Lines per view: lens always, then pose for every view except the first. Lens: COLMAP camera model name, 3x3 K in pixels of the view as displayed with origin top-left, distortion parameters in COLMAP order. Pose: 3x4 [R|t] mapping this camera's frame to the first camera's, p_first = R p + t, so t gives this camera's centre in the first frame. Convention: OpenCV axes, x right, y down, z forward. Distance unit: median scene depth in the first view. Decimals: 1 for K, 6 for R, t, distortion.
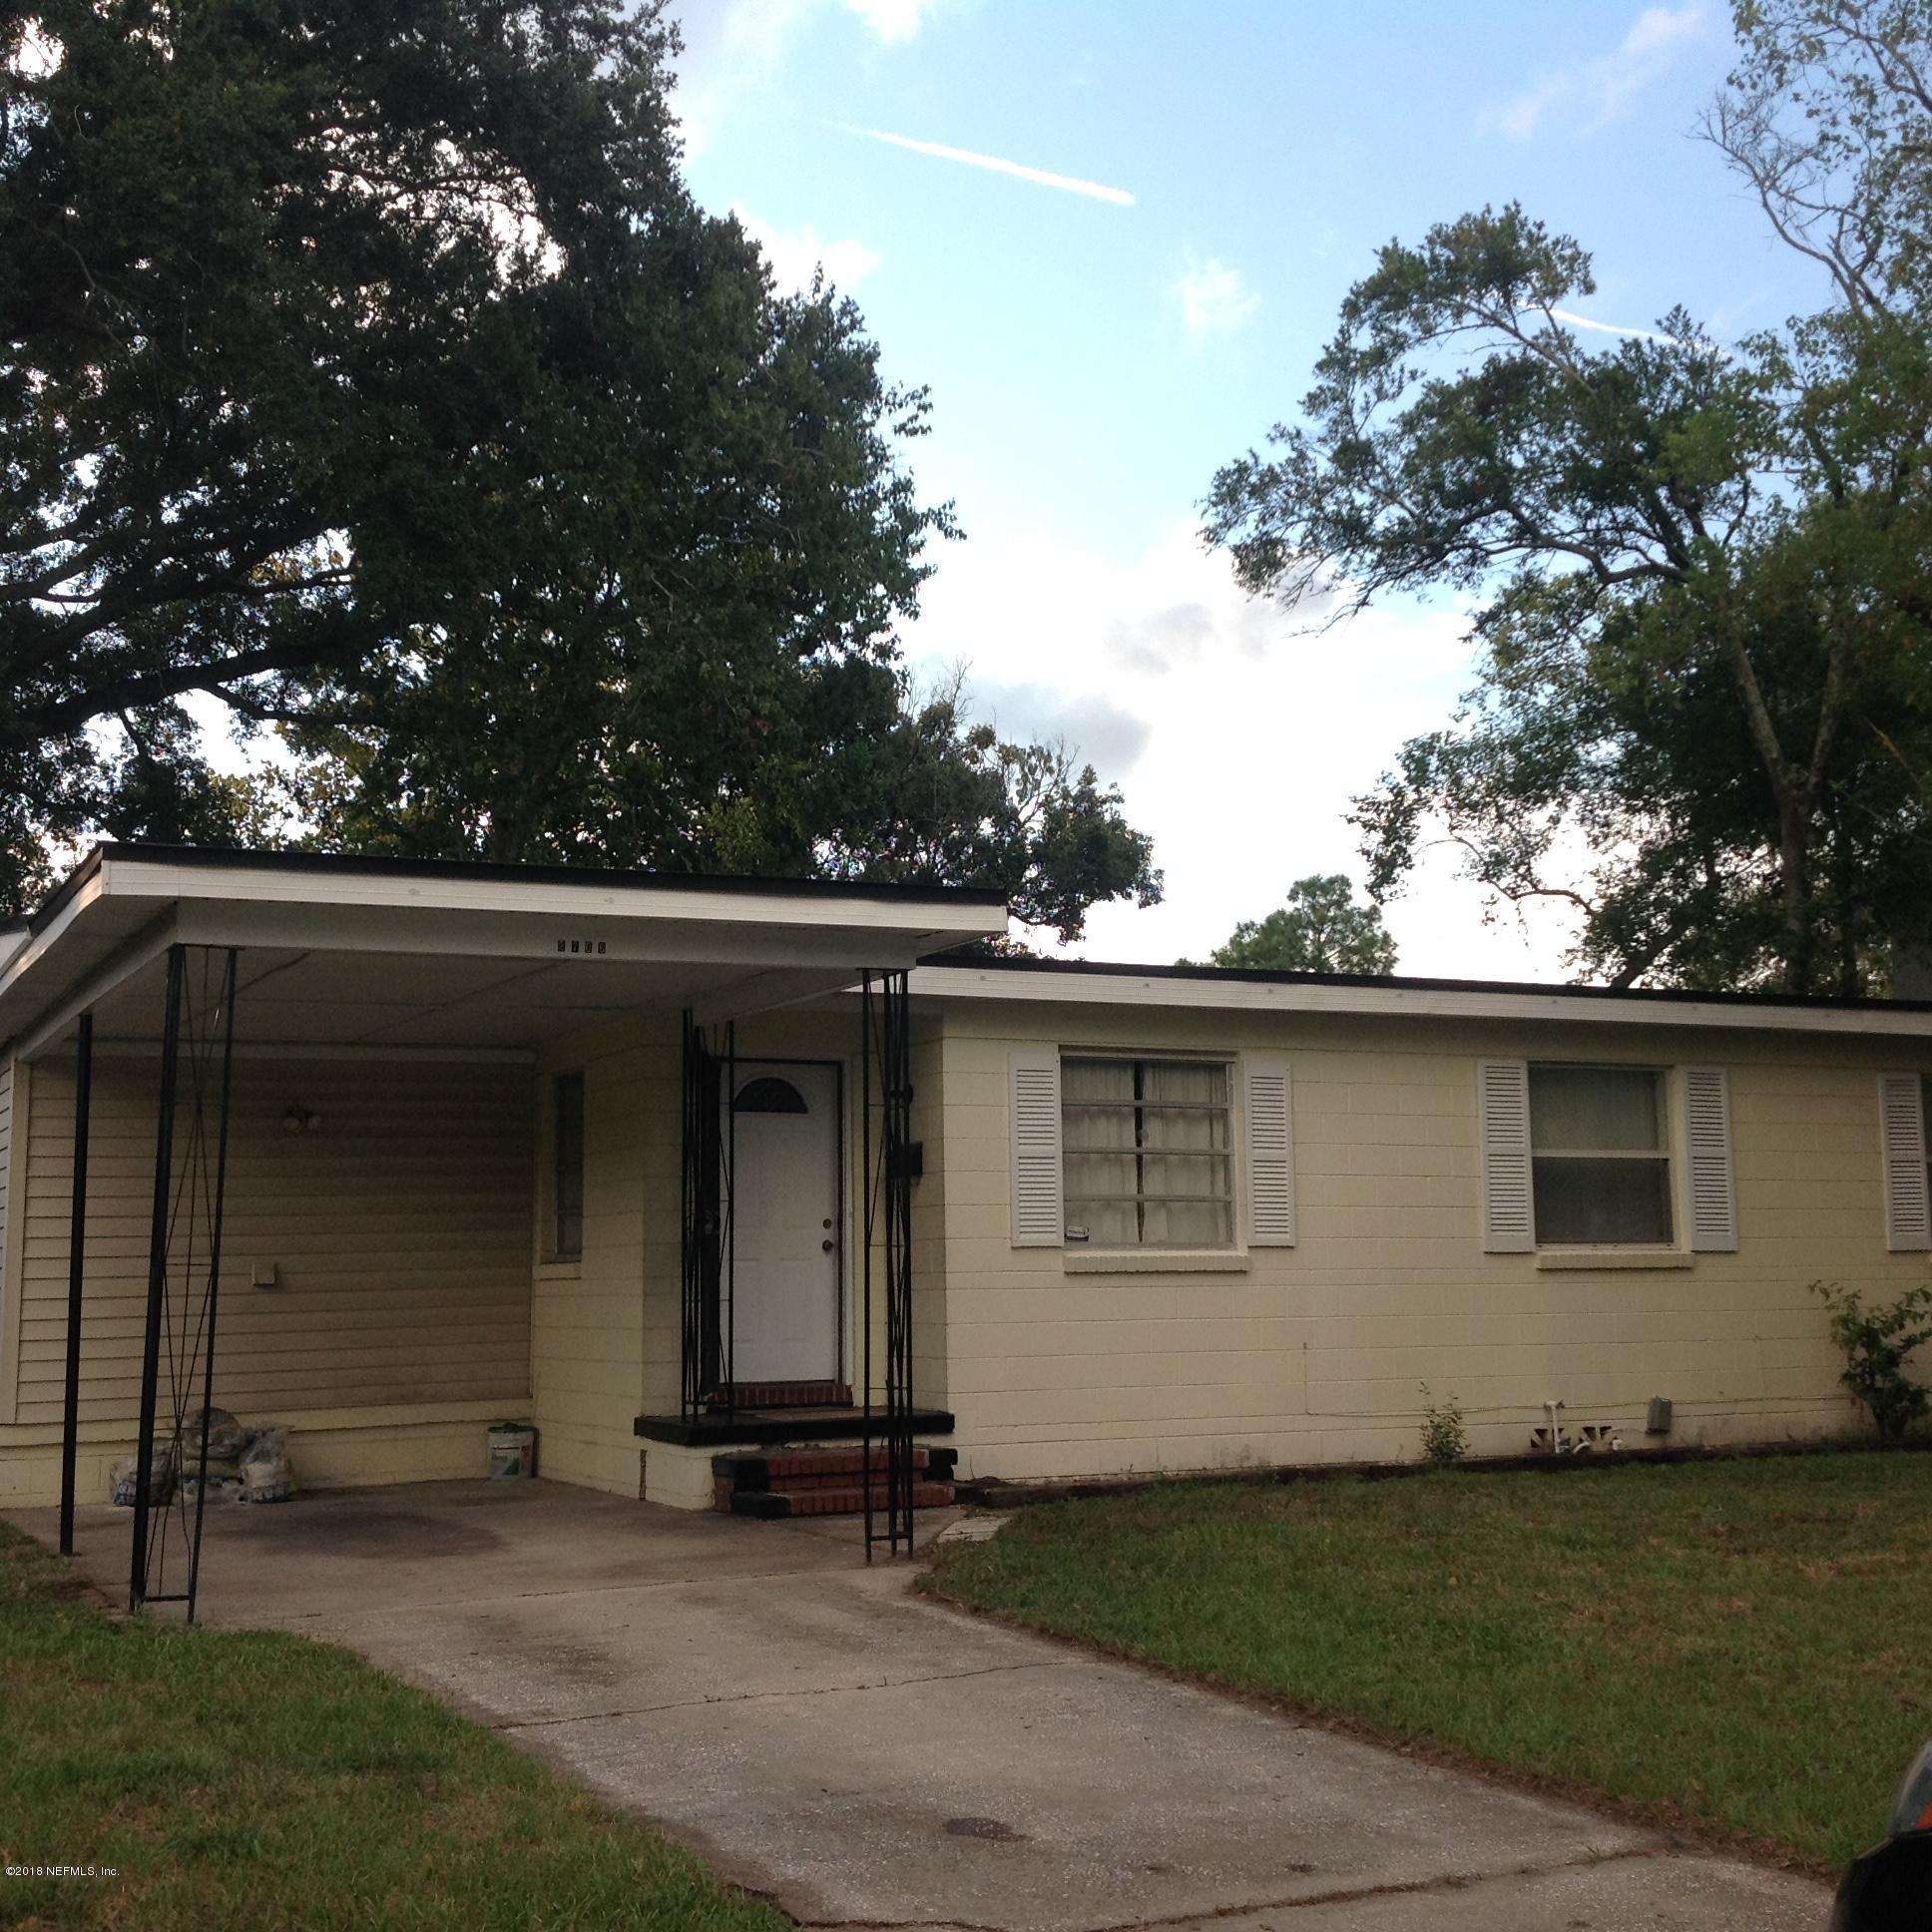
lens RADIAL K [[2455.8, 0, 966.0], [0, 2455.8, 966.0], [0, 0, 1]] dist [0.194578, -0.452142]
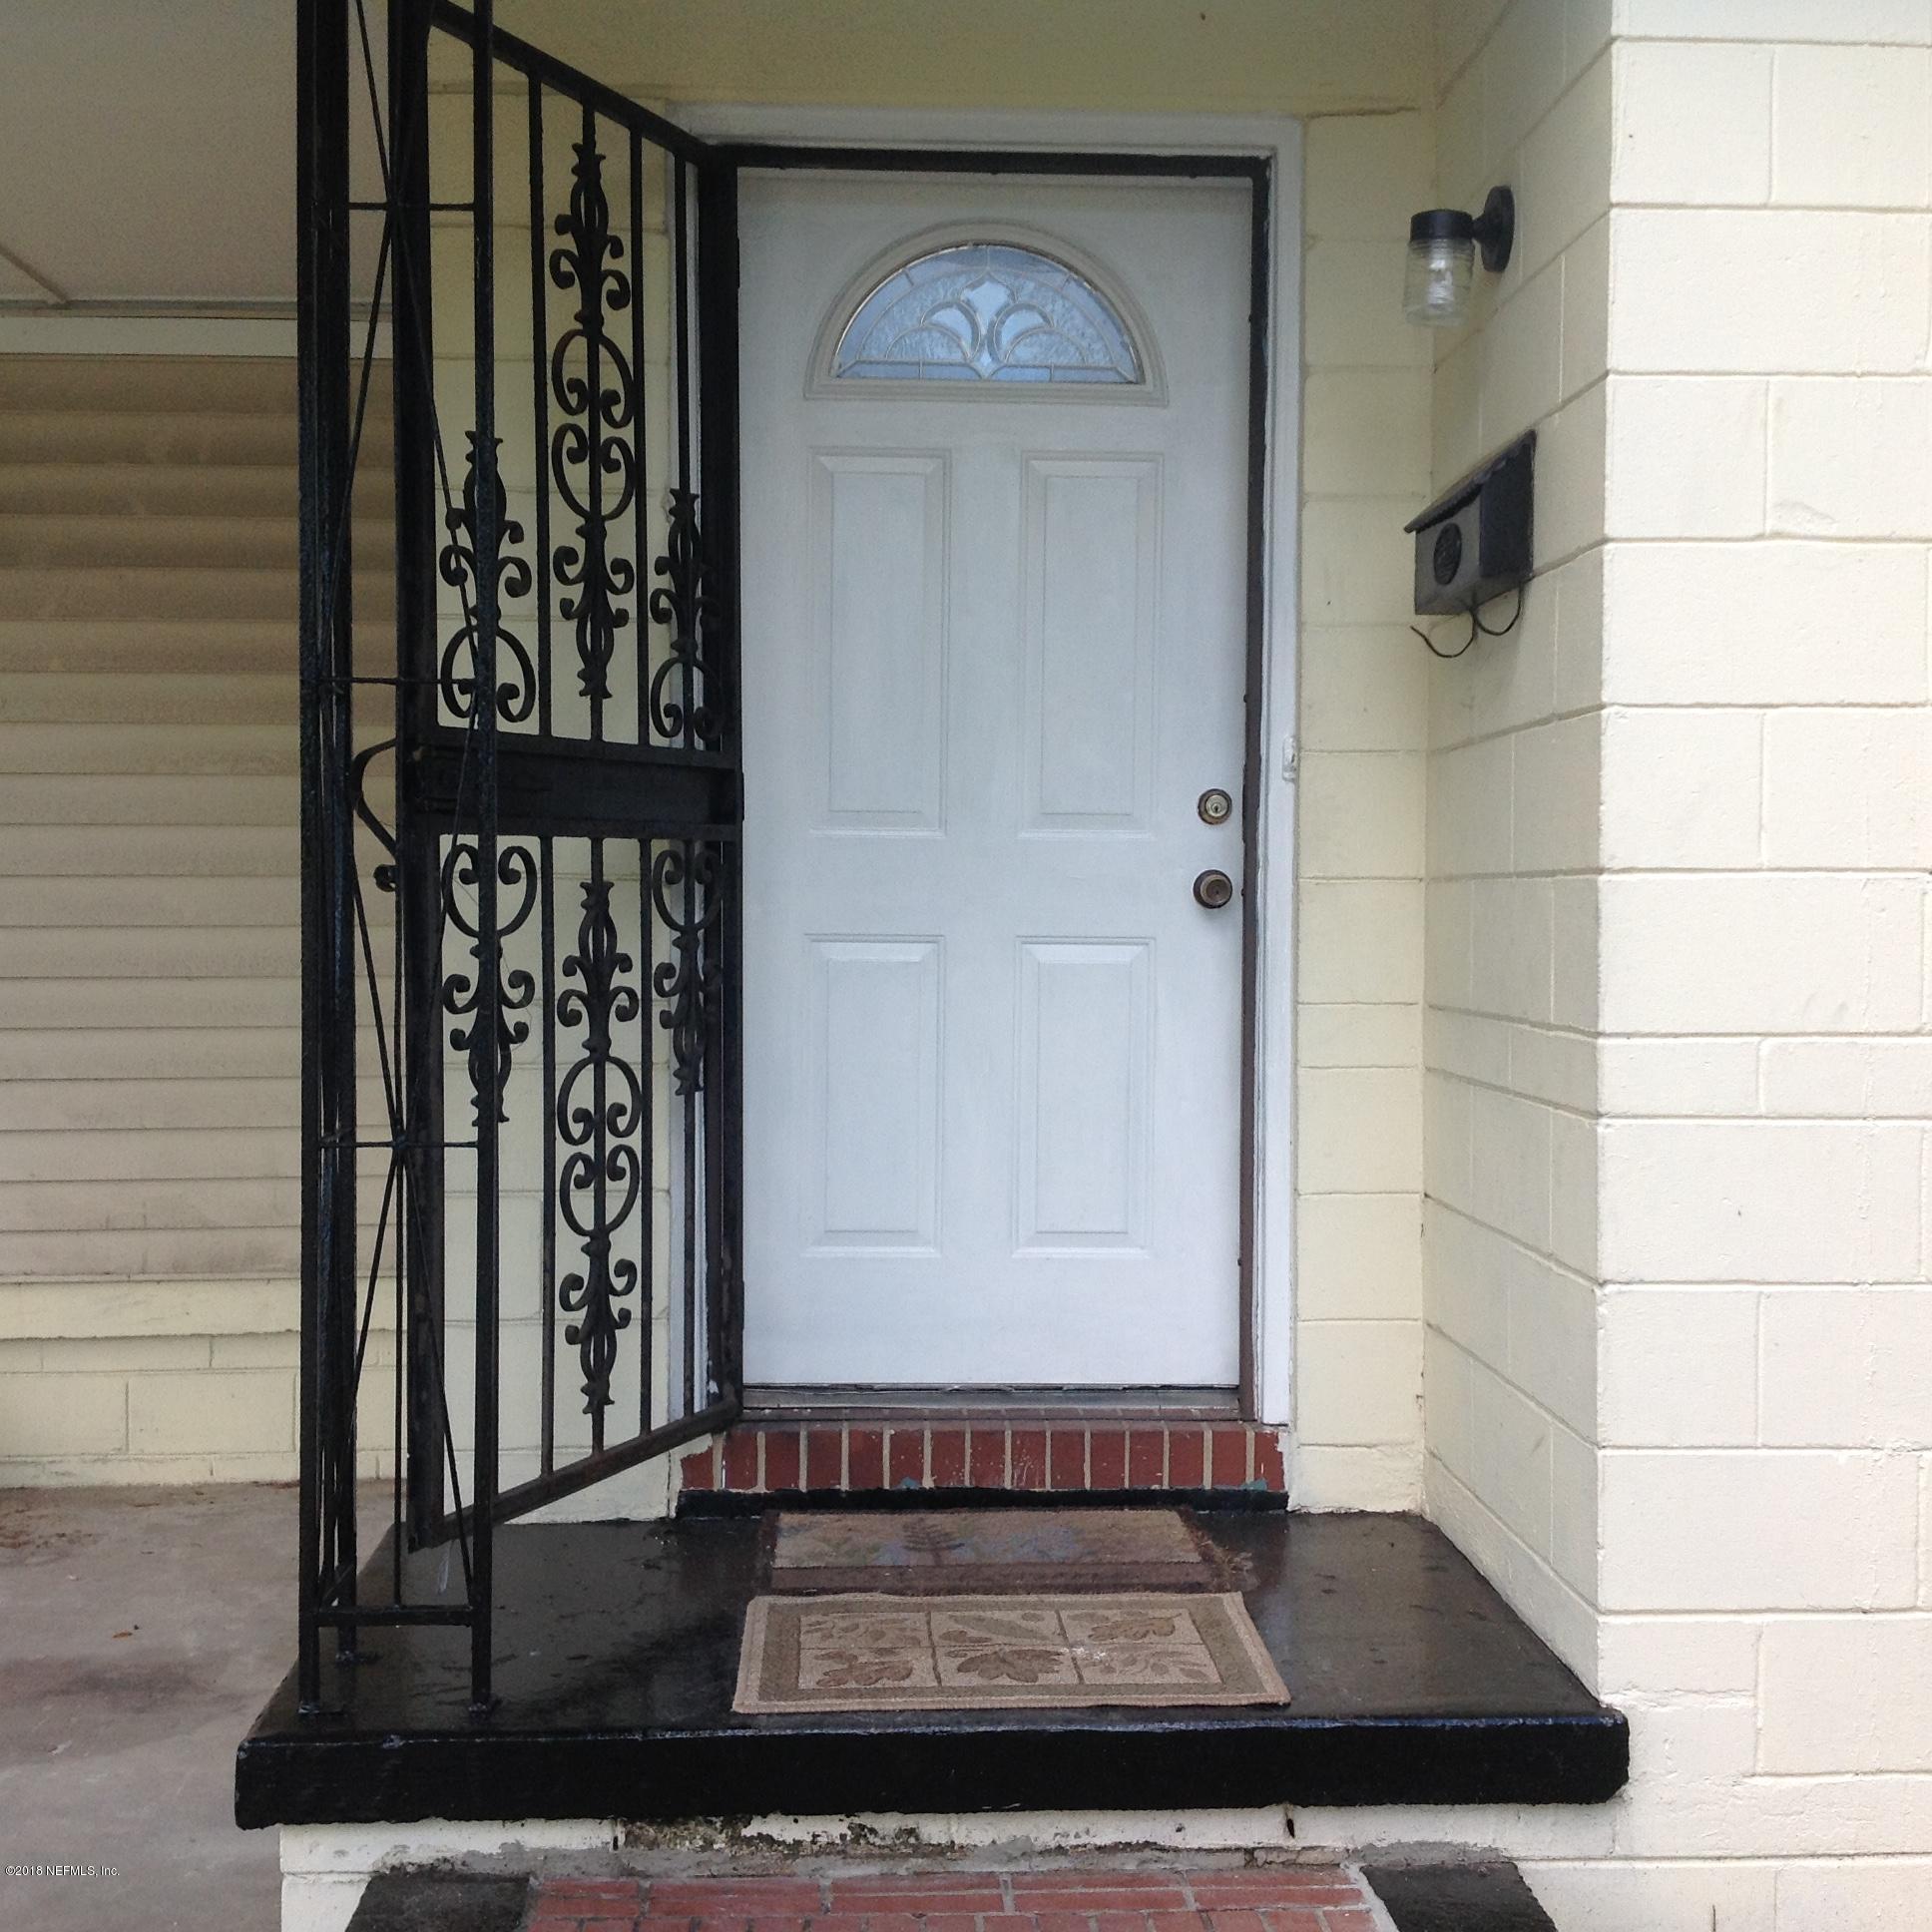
lens RADIAL K [[2455.8, 0, 966.0], [0, 2455.8, 966.0], [0, 0, 1]] dist [0.194578, -0.452142]
pose [[0.919297, 0.029374, -0.392466, 0.023517], [0.032146, 0.988275, 0.149265, 0.082638], [0.392248, -0.149835, 0.907574, 0.760047]]
